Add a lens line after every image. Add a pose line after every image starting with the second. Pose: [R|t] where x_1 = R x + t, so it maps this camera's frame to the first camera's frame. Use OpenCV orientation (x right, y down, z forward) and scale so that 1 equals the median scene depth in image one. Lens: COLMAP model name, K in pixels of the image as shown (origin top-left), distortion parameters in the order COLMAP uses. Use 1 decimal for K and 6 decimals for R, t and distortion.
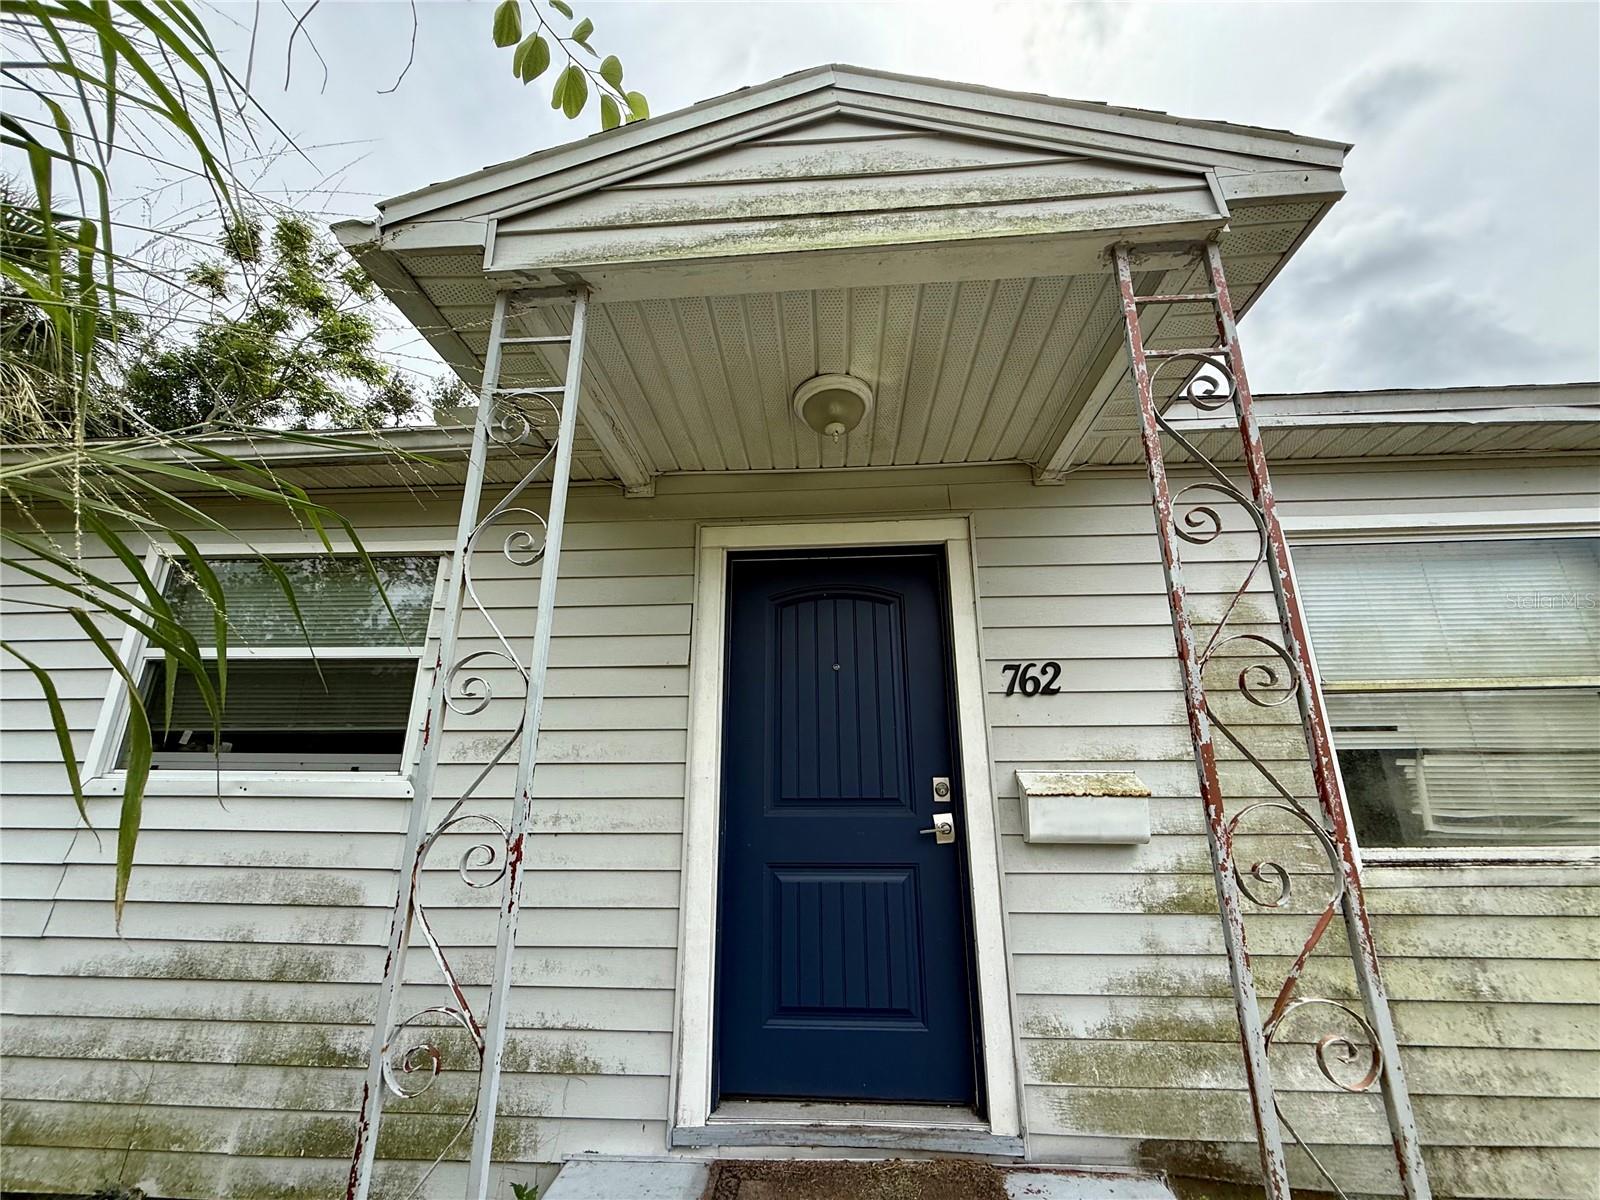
lens RADIAL K [[638.3, 0, 791.6], [0, 638.3, 600.2], [0, 0, 1]] dist [0.001617, 0.000211]
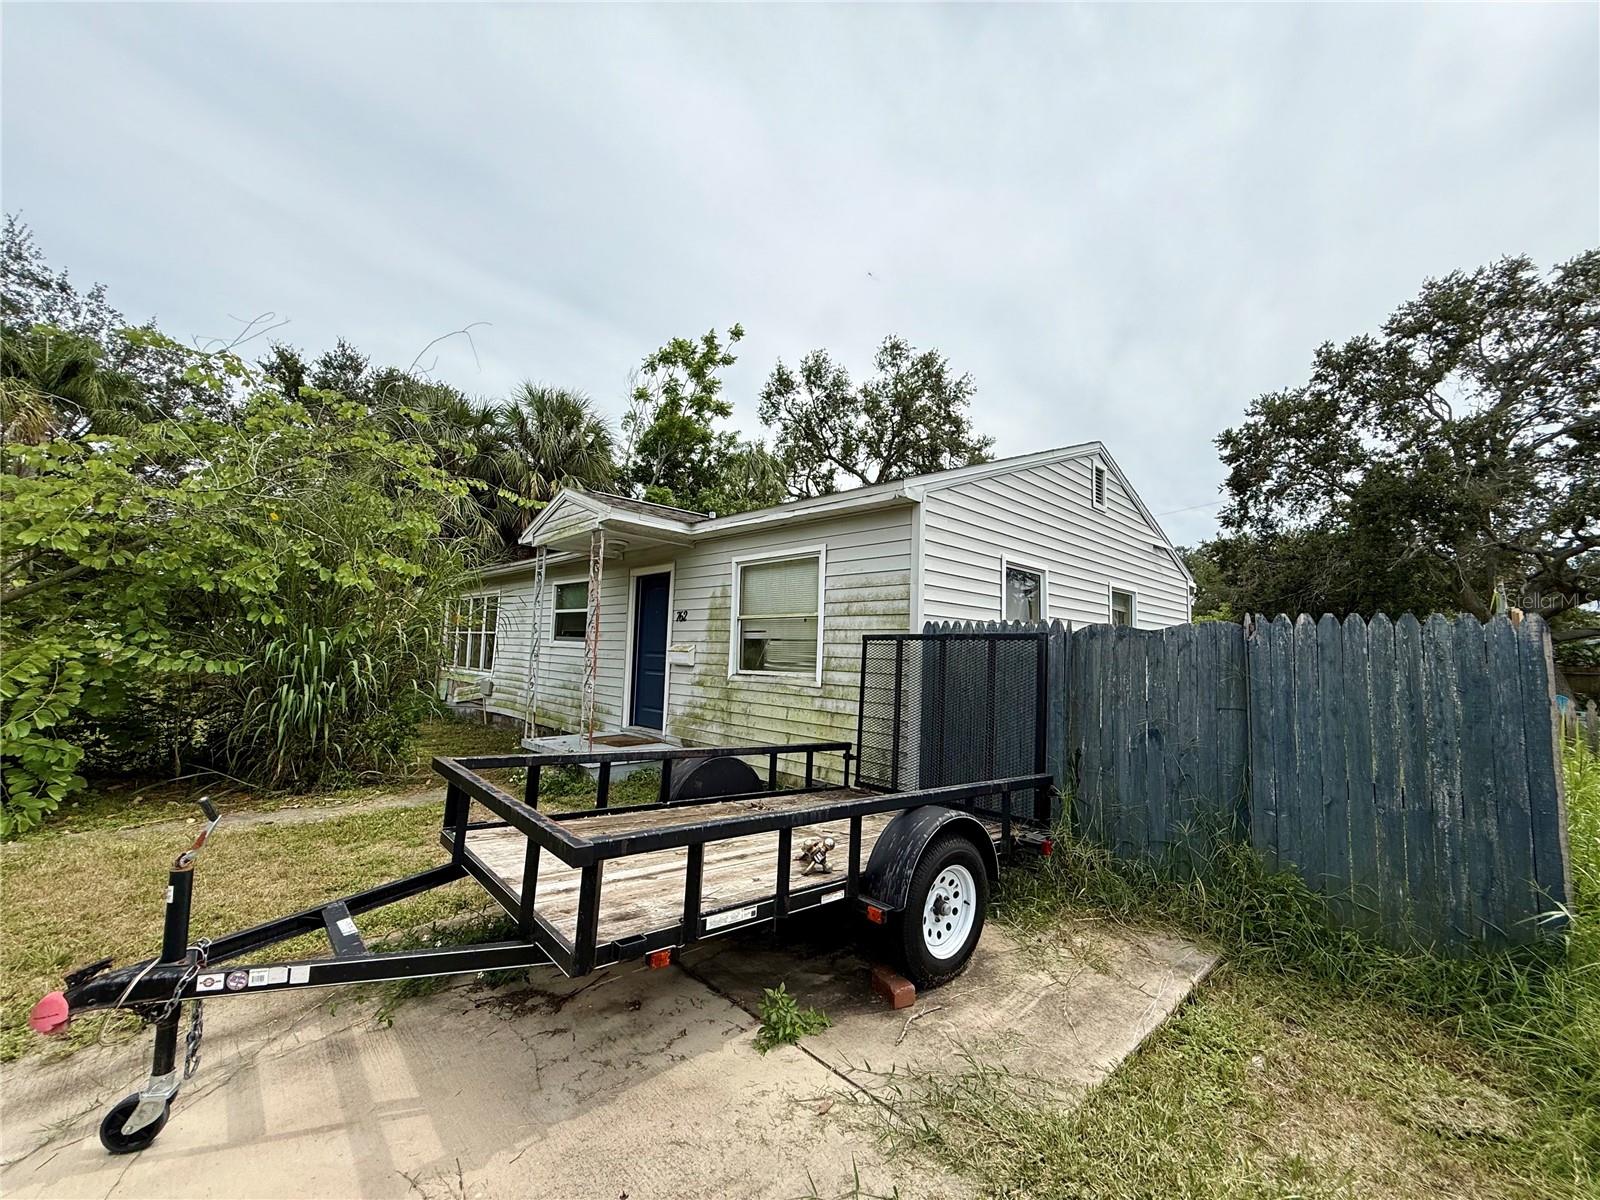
lens RADIAL K [[638.3, 0, 796.3], [0, 638.3, 601.2], [0, 0, 1]] dist [0.001617, 0.000211]
pose [[0.738358, -0.030084, -0.673738, 3.208274], [0.157441, 0.979090, 0.128824, -0.293302], [0.655774, -0.201192, 0.727655, -1.005778]]
